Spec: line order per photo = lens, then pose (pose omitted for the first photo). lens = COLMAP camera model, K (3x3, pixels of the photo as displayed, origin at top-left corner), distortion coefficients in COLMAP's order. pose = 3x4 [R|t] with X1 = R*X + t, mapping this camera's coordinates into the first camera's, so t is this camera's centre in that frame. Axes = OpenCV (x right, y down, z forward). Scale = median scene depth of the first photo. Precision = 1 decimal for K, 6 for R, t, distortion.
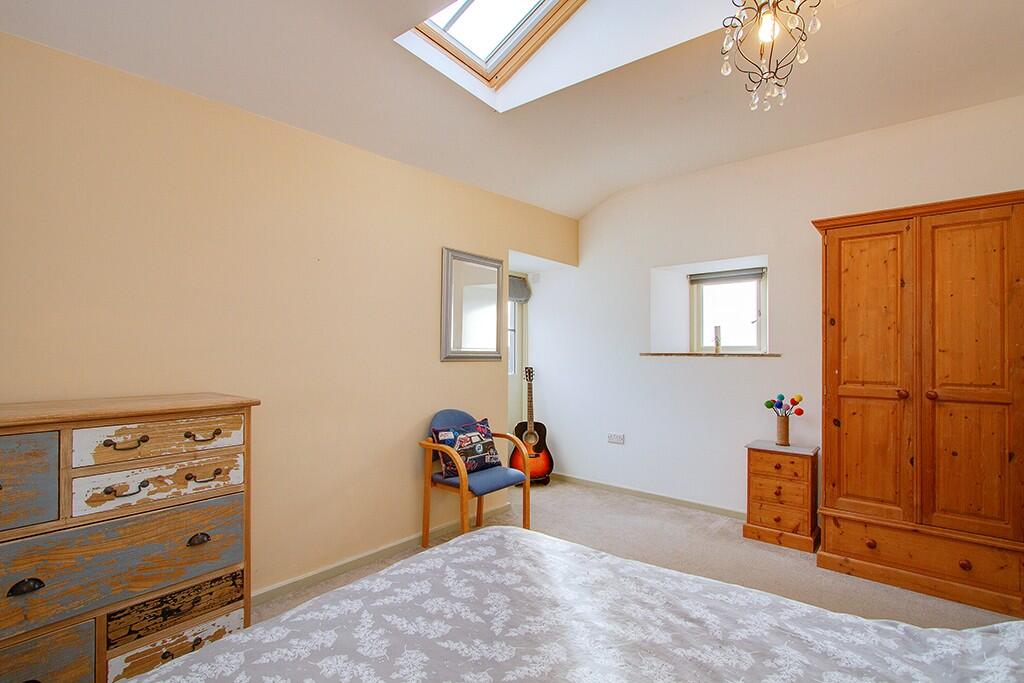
lens RADIAL K [[469.5, 0, 508.7], [0, 469.5, 348.8], [0, 0, 1]] dist [-0.017843, 0.000234]
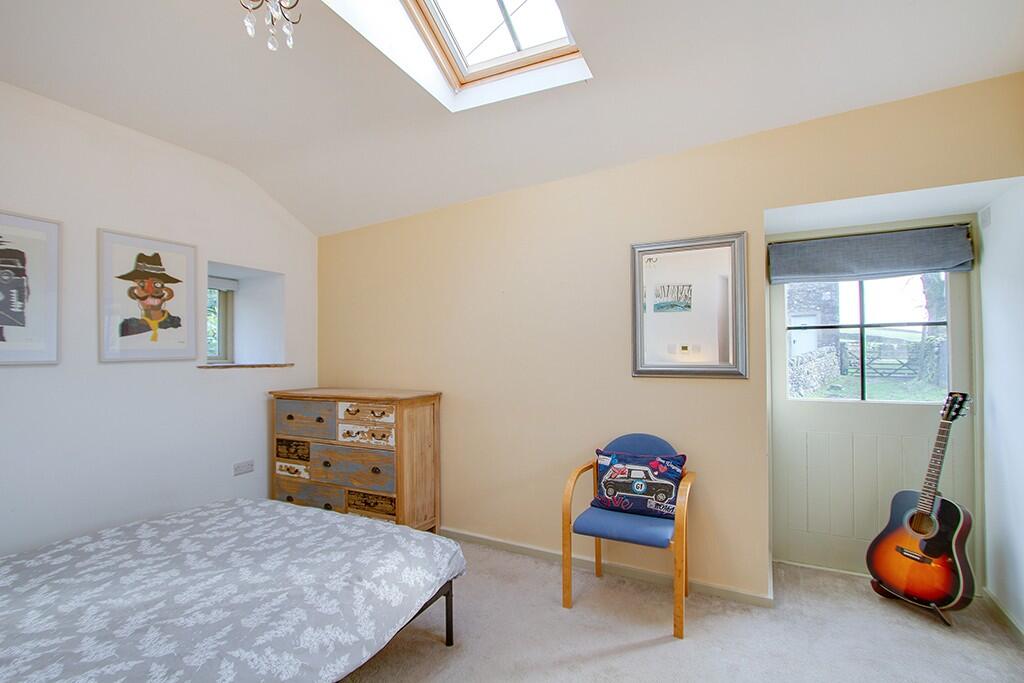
lens RADIAL K [[469.5, 0, 509.2], [0, 469.5, 345.0], [0, 0, 1]] dist [-0.017843, 0.000234]
pose [[0.207110, -0.026272, -0.977965, 1.260892], [0.018426, 0.999567, -0.022950, -0.030639], [0.978144, -0.013267, 0.207504, 1.140854]]
